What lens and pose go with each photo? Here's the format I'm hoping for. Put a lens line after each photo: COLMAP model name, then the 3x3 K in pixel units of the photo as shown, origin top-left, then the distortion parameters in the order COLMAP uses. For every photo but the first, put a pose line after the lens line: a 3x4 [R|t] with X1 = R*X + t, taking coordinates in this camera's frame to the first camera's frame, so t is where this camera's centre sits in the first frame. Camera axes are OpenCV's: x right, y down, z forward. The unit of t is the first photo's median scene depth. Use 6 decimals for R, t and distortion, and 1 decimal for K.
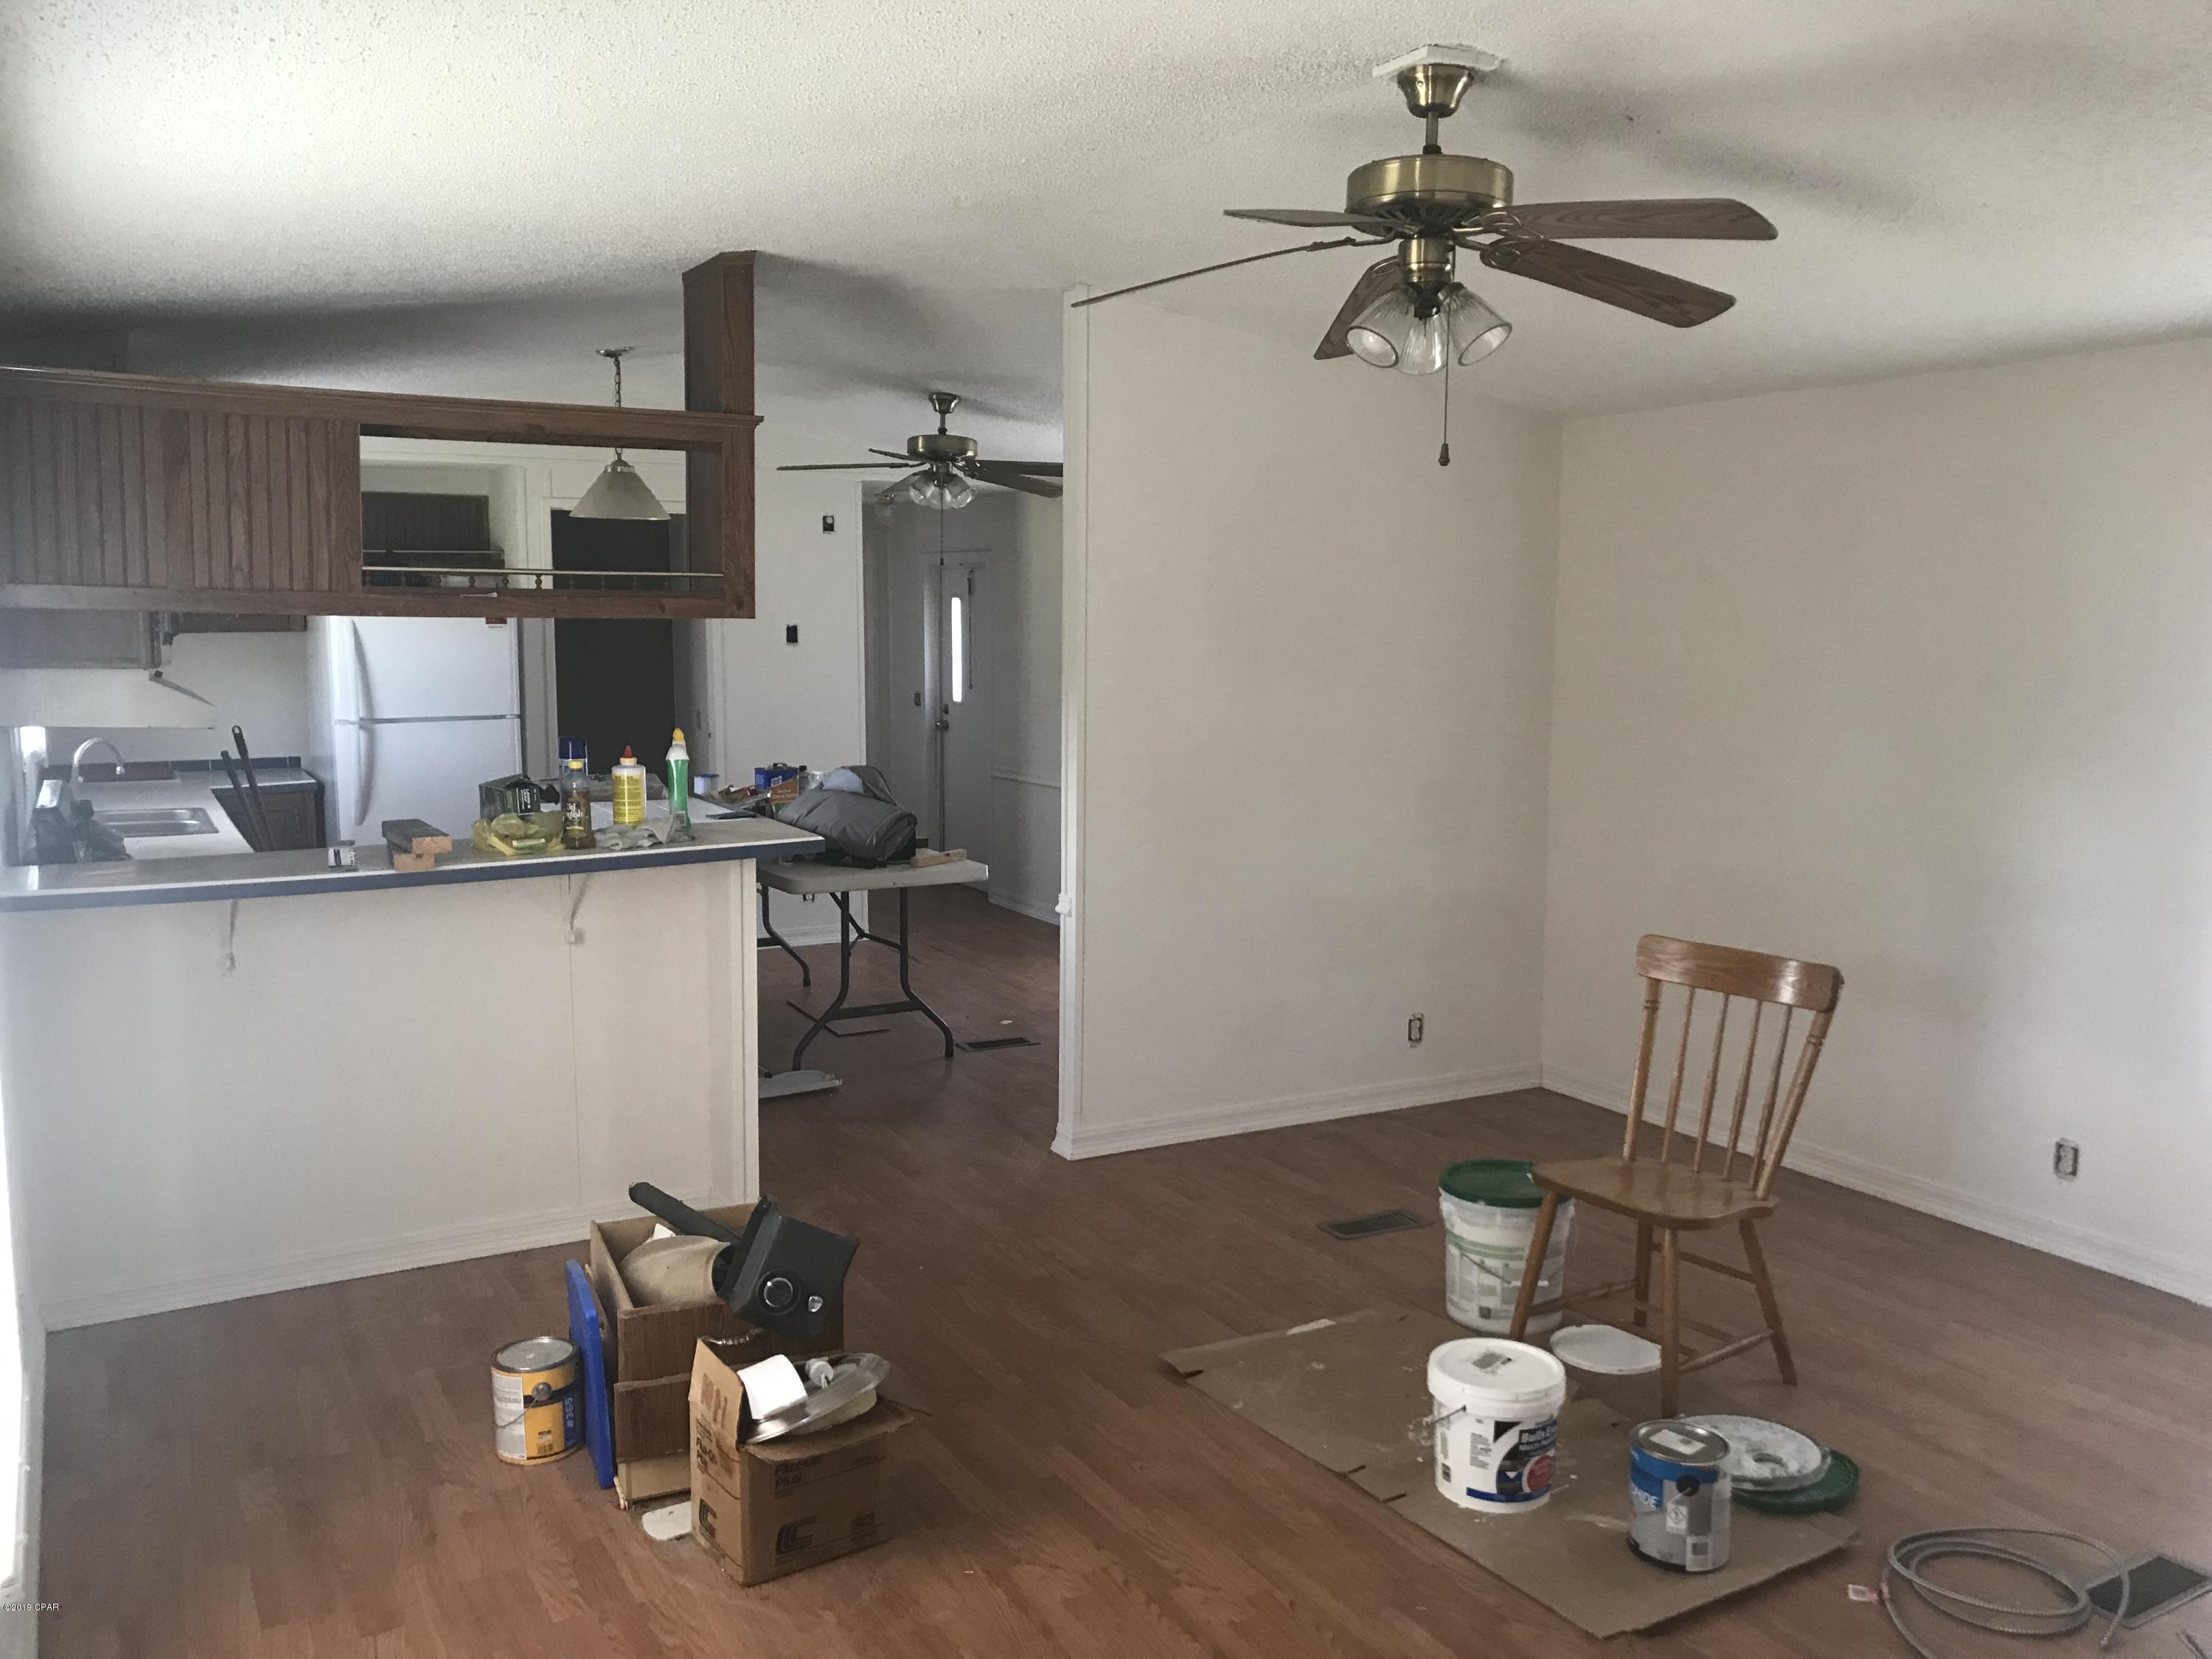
lens RADIAL K [[1773.9, 0, 1106.0], [0, 1773.9, 829.5], [0, 0, 1]] dist [0.082504, -0.494955]
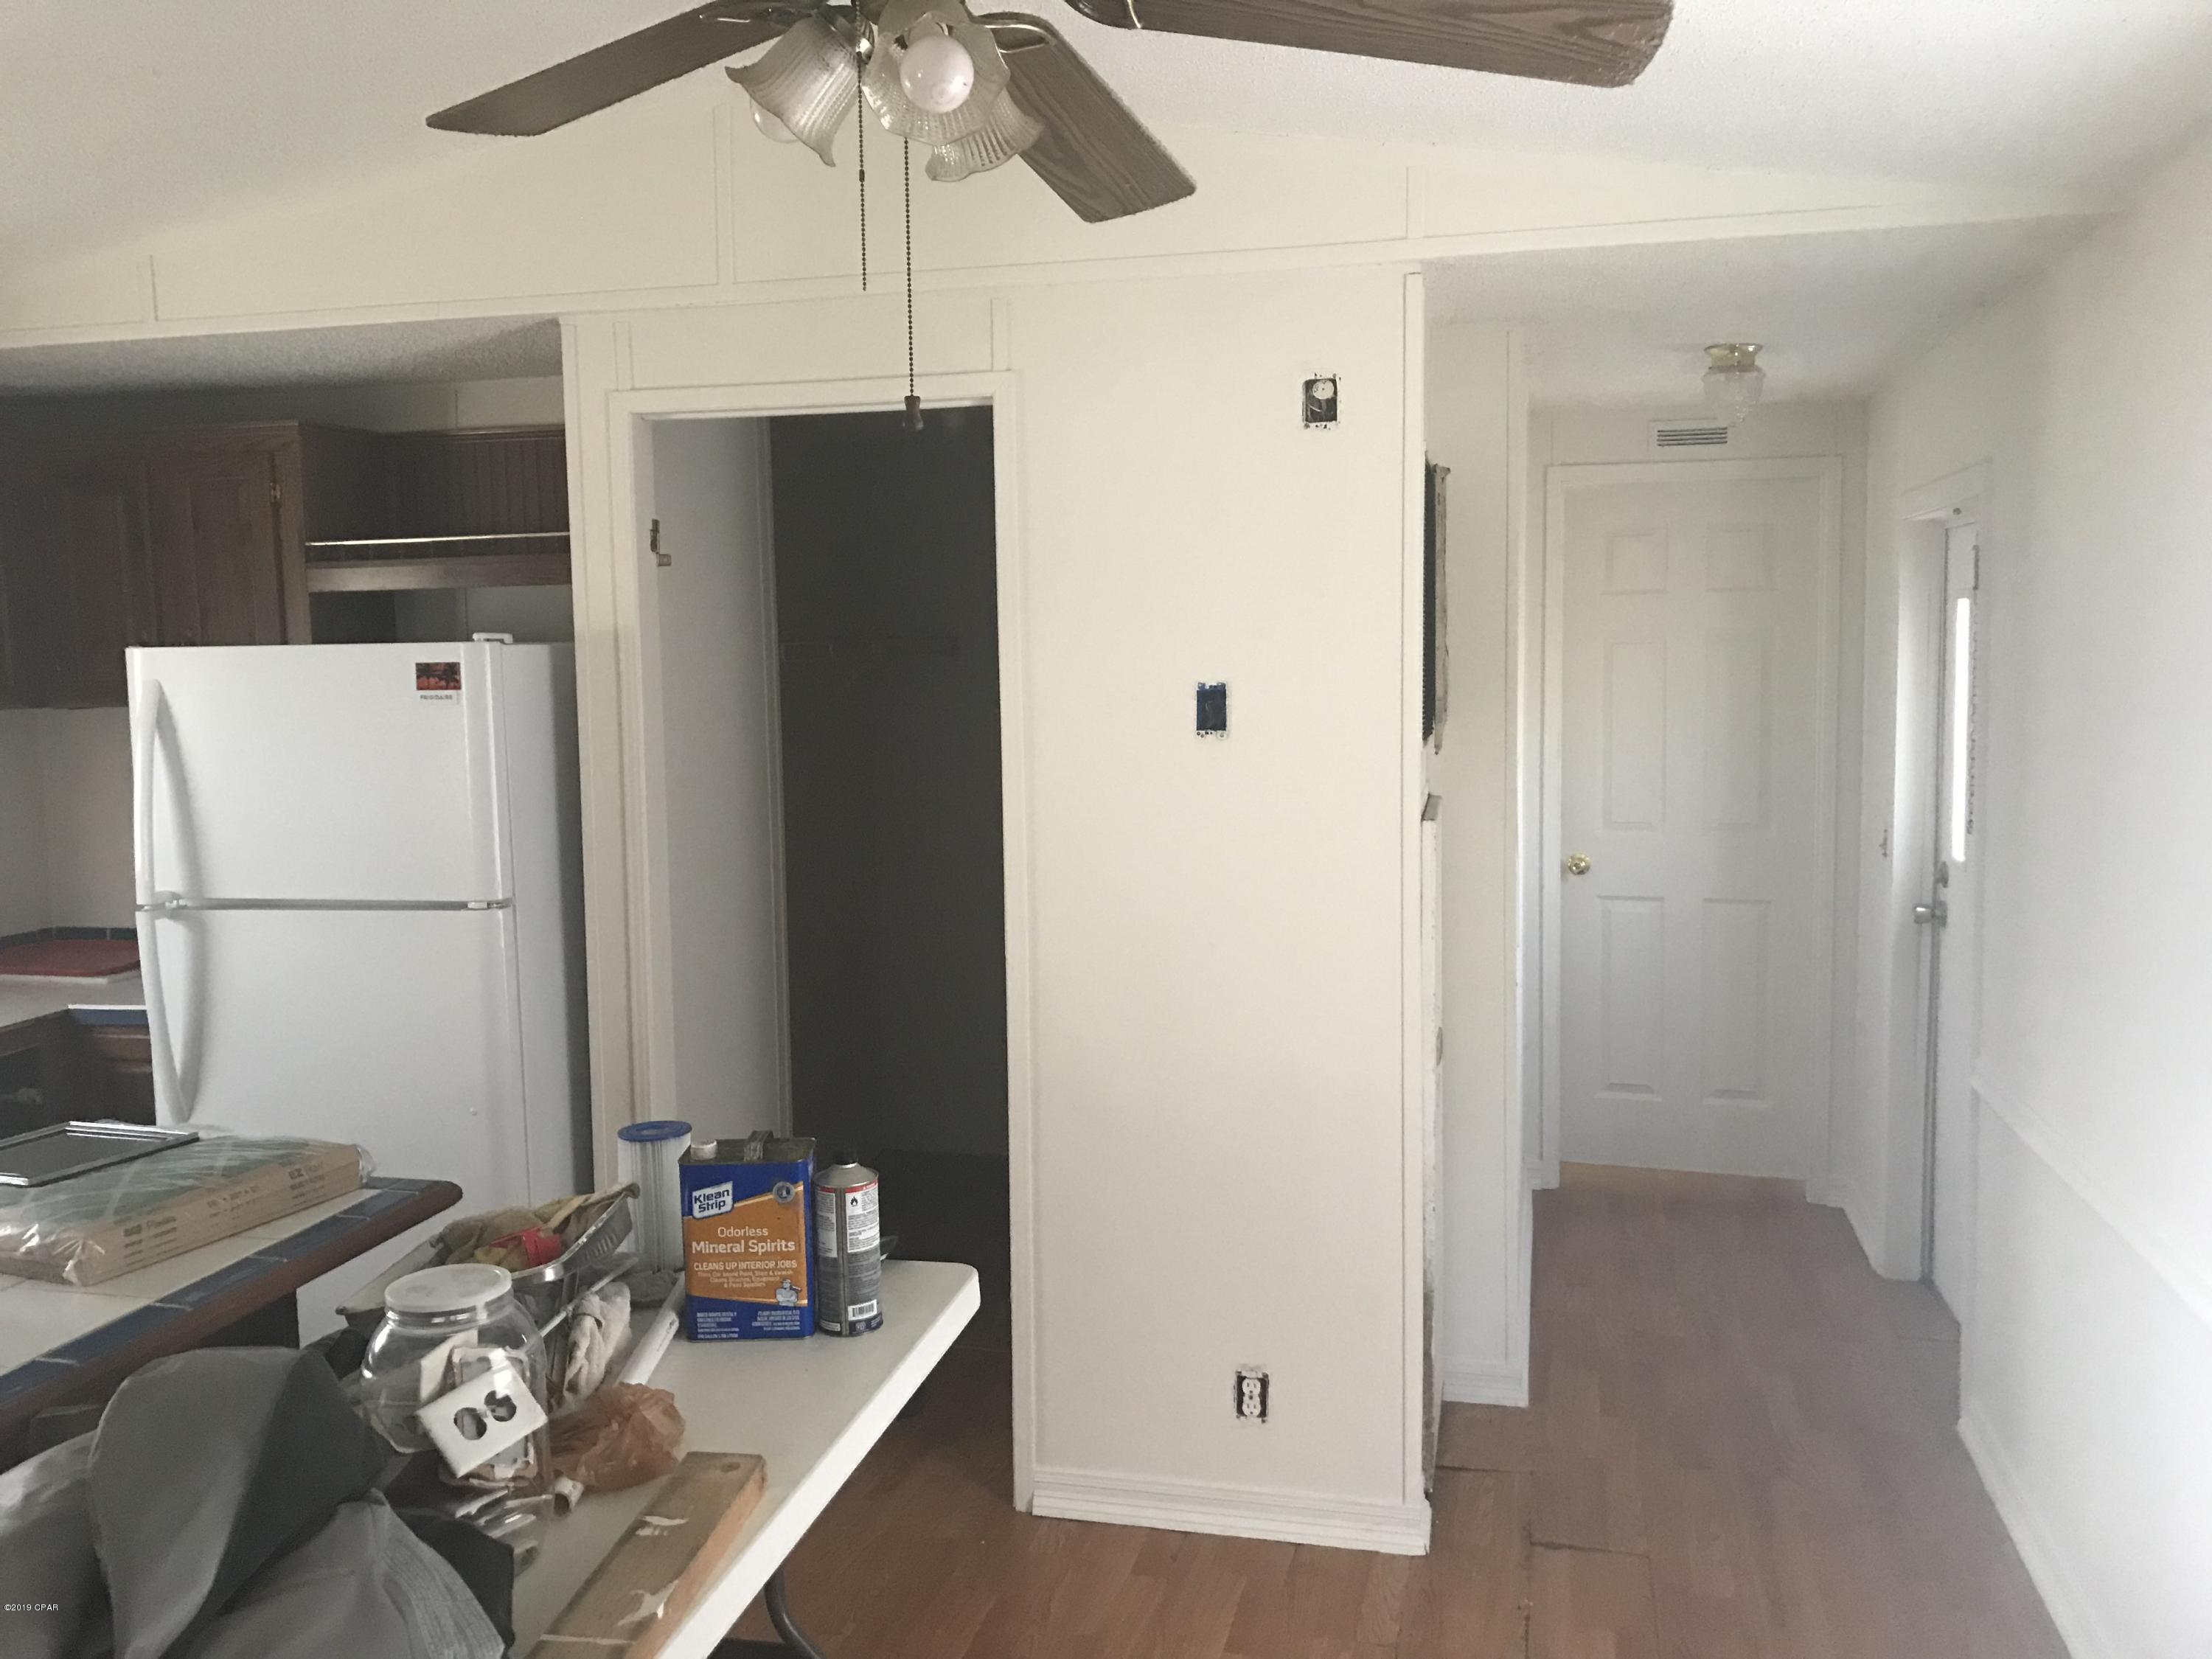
lens RADIAL K [[1799.9, 0, 1106.0], [0, 1799.9, 829.5], [0, 0, 1]] dist [0.083163, -0.140903]
pose [[0.733747, 0.048753, -0.677671, 0.070712], [-0.064317, 0.997927, 0.002153, -0.091646], [0.676371, 0.042006, 0.735362, 0.776213]]
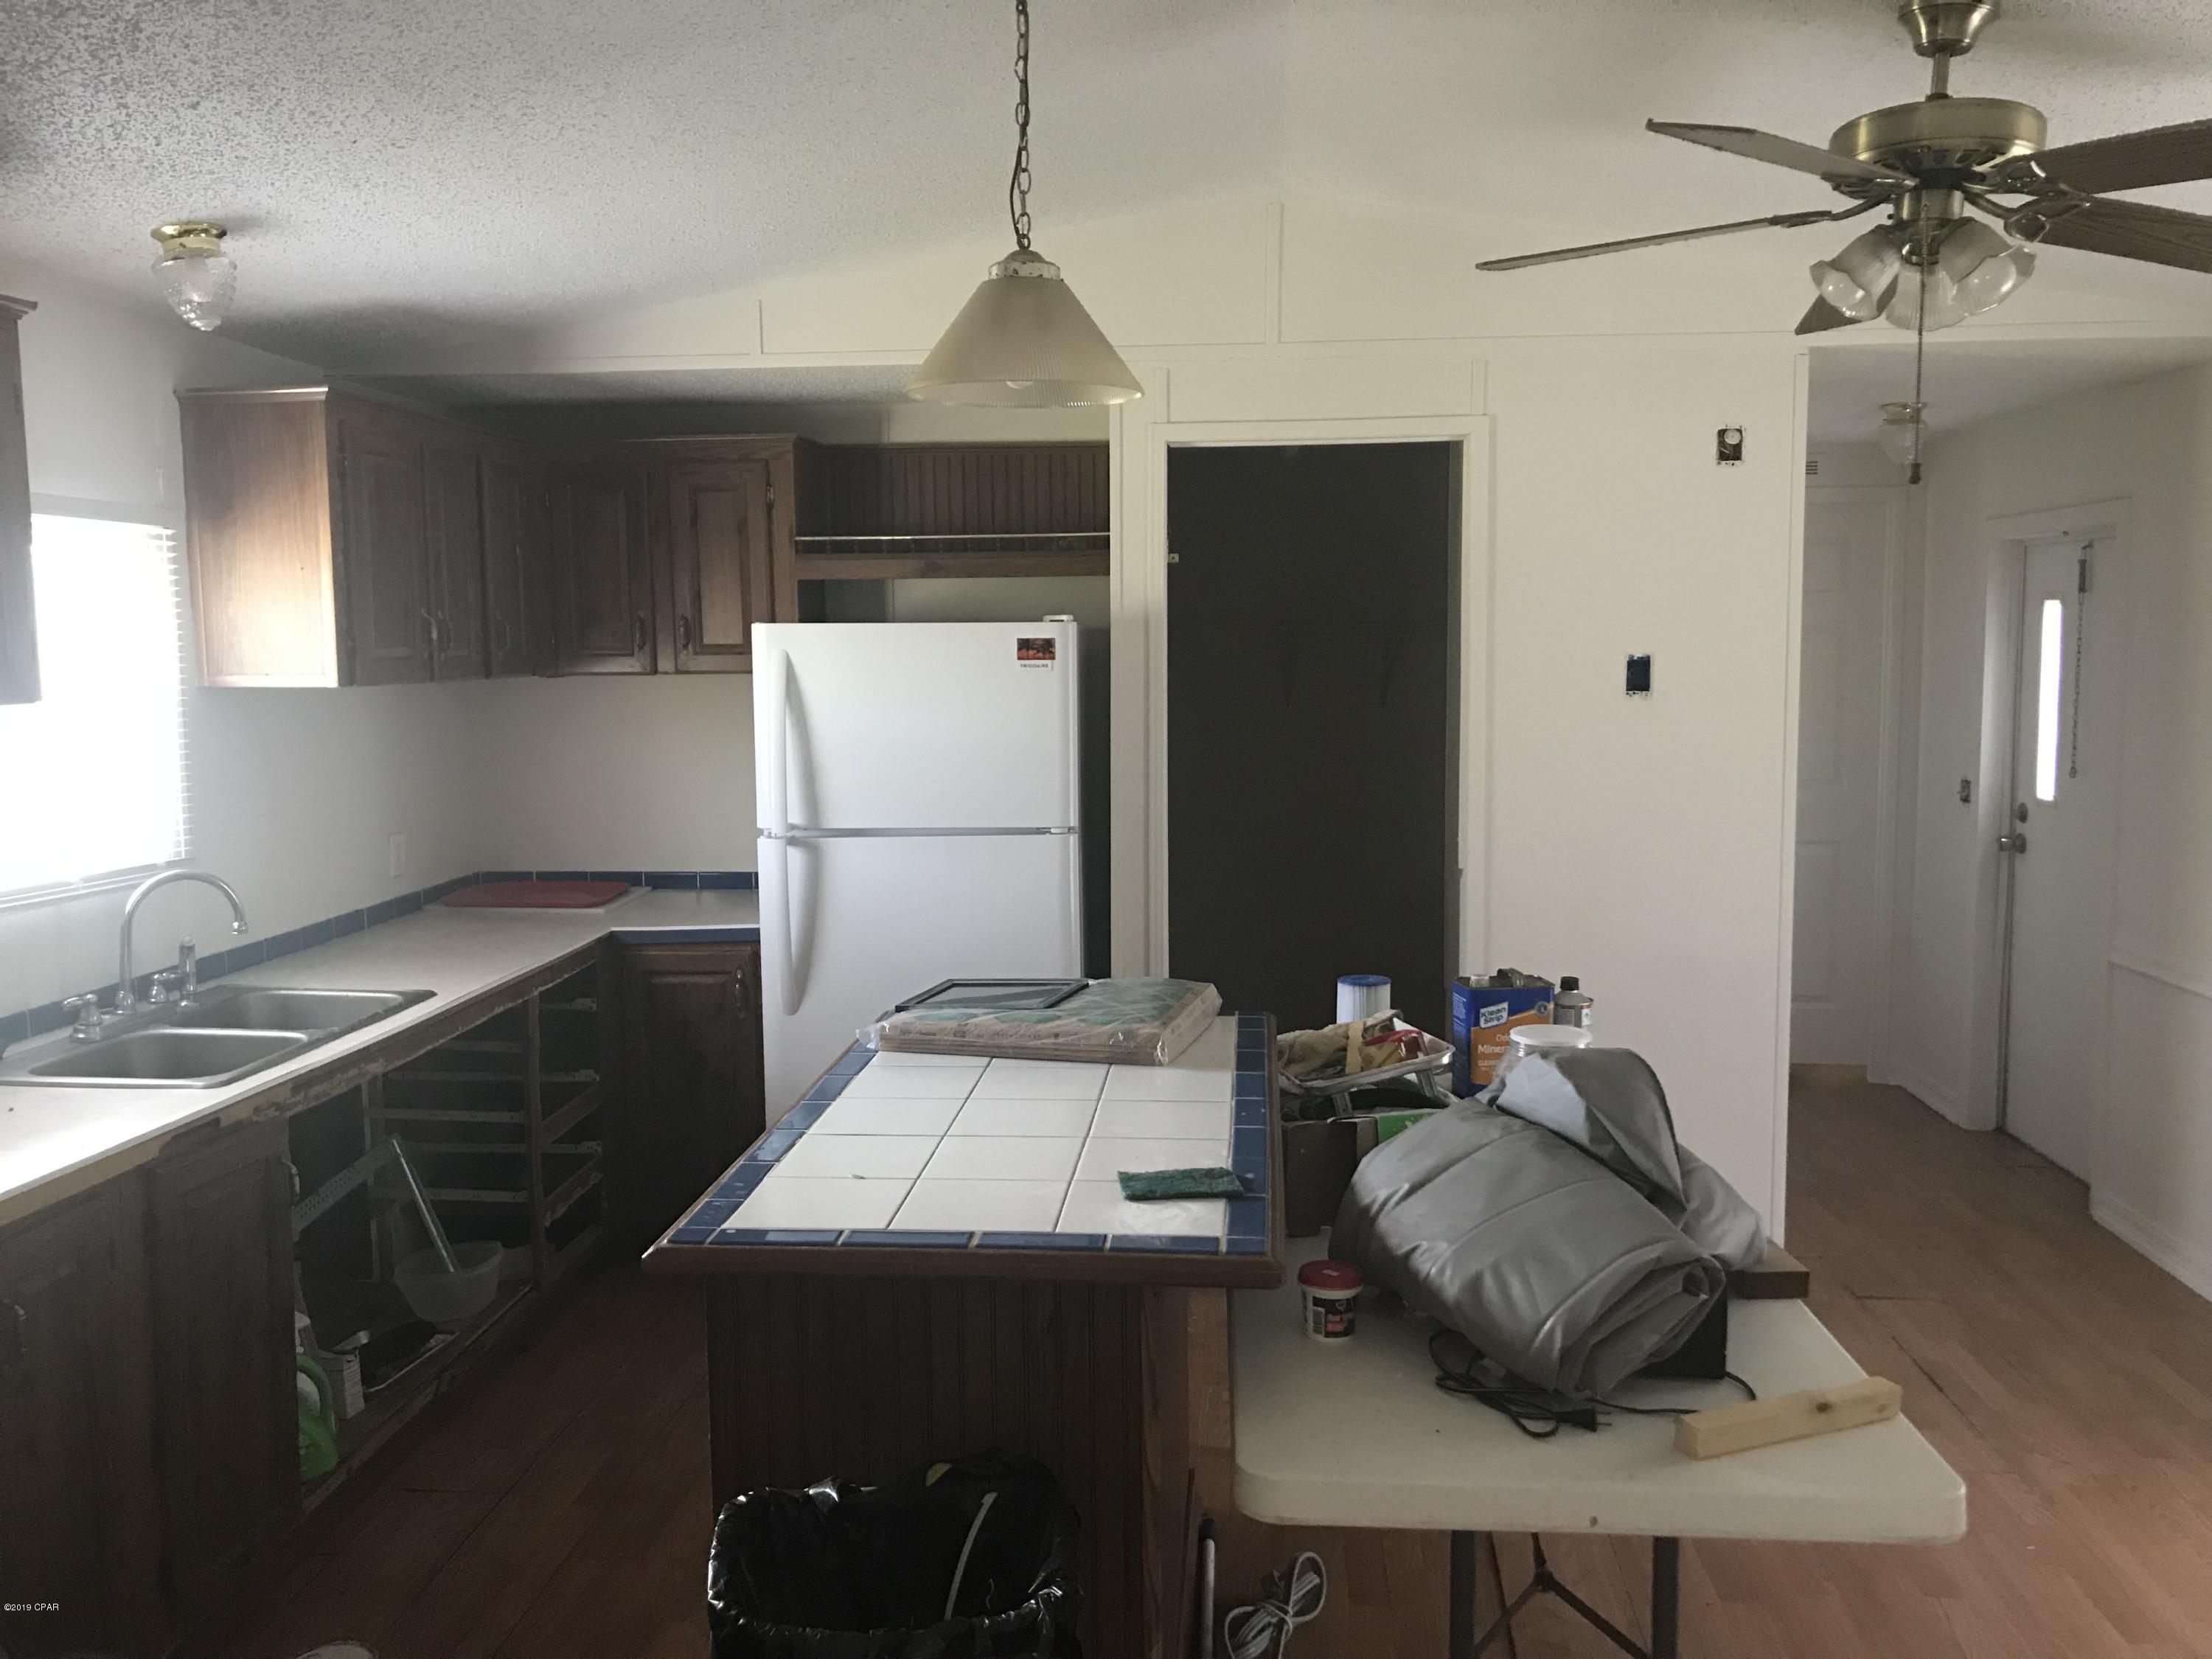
lens RADIAL K [[1799.9, 0, 1106.0], [0, 1799.9, 829.5], [0, 0, 1]] dist [0.083163, -0.140903]
pose [[0.827895, 0.045186, -0.559061, -0.017777], [-0.056987, 0.998368, -0.003697, -0.062243], [0.557981, 0.034920, 0.829119, 0.552335]]
